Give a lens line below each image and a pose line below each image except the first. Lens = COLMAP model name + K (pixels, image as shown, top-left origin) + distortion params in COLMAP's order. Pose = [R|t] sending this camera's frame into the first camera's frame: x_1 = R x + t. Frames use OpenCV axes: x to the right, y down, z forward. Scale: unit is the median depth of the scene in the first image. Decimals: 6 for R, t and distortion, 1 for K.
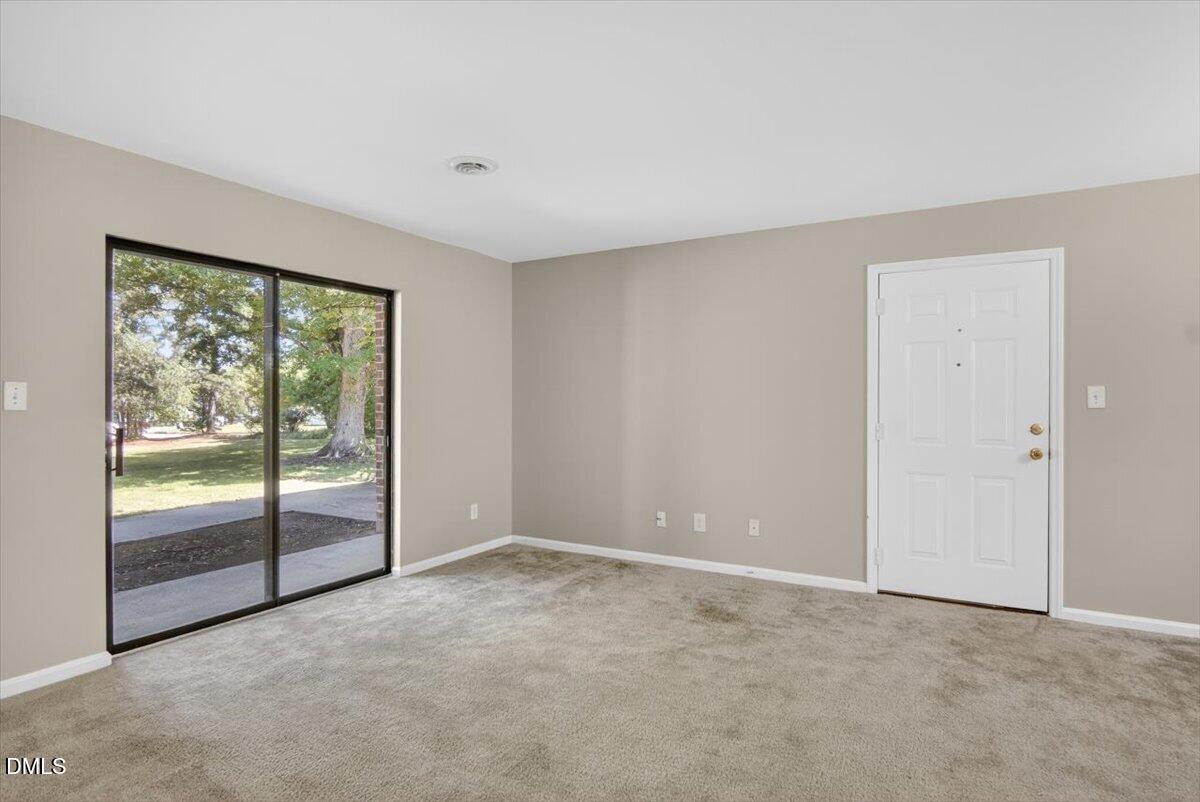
lens RADIAL K [[644.2, 0, 600.0], [0, 644.2, 401.0], [0, 0, 1]] dist [-0.027811, 0.002190]
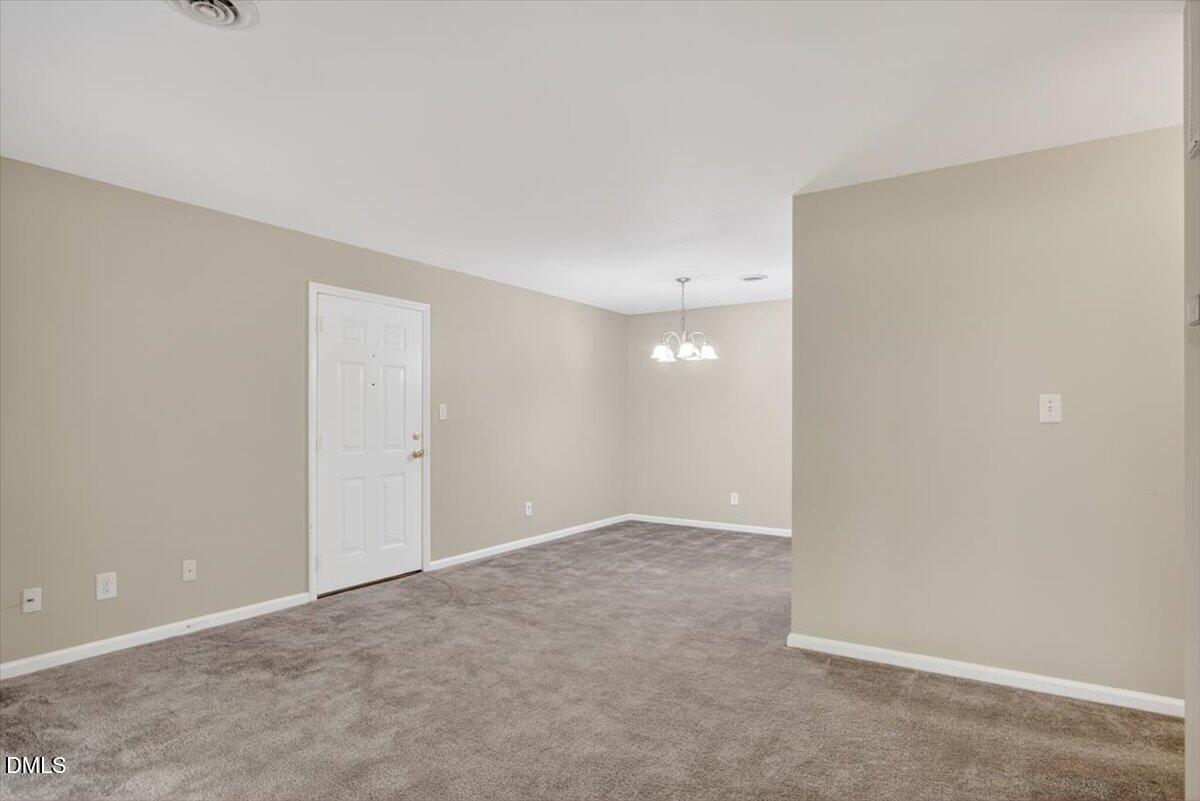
lens RADIAL K [[636.4, 0, 603.1], [0, 636.4, 415.1], [0, 0, 1]] dist [-0.027847, 0.000518]
pose [[0.055151, -0.000622, 0.998478, -0.633935], [-0.007525, 0.999971, 0.001038, -0.003795], [-0.998450, -0.007571, 0.055144, 0.532999]]
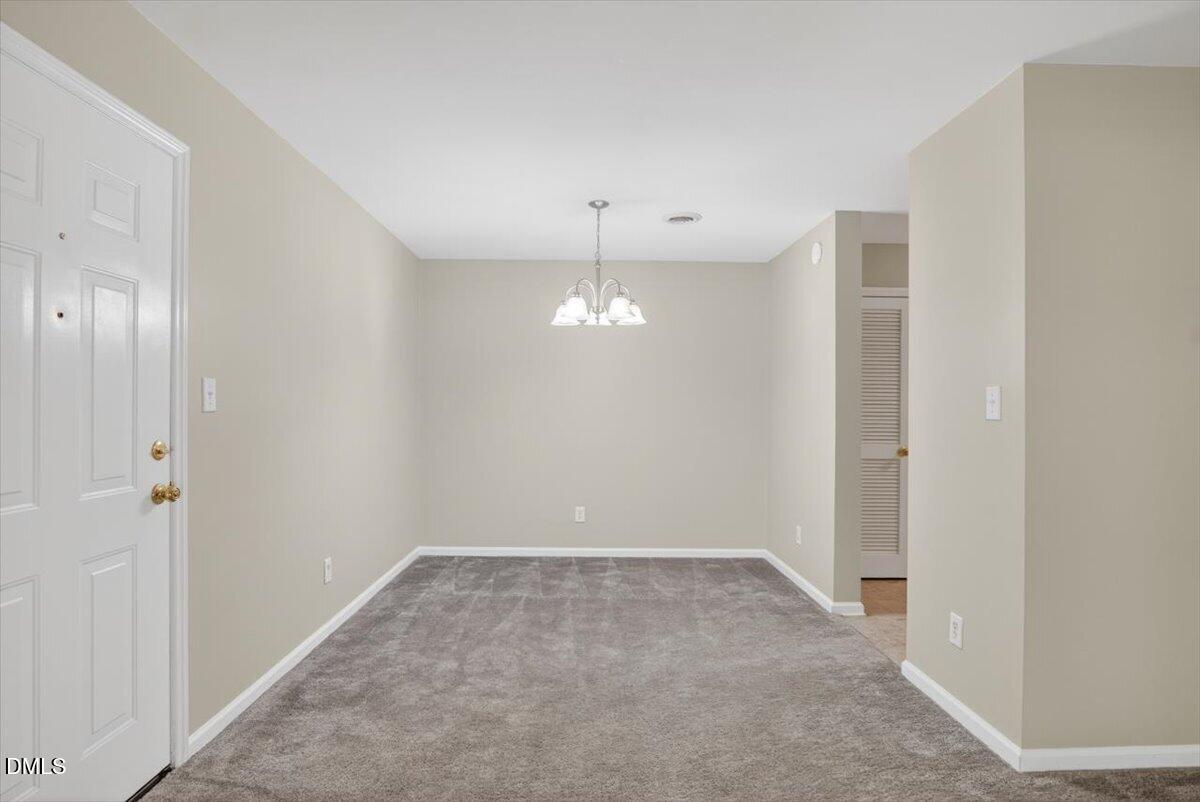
lens RADIAL K [[638.2, 0, 600.0], [0, 638.2, 401.0], [0, 0, 1]] dist [-0.028758, 0.001811]
pose [[-0.520502, -0.002229, 0.853857, 0.014359], [-0.017838, 0.999807, -0.008263, -0.000955], [-0.853674, -0.019533, -0.520442, 0.961192]]
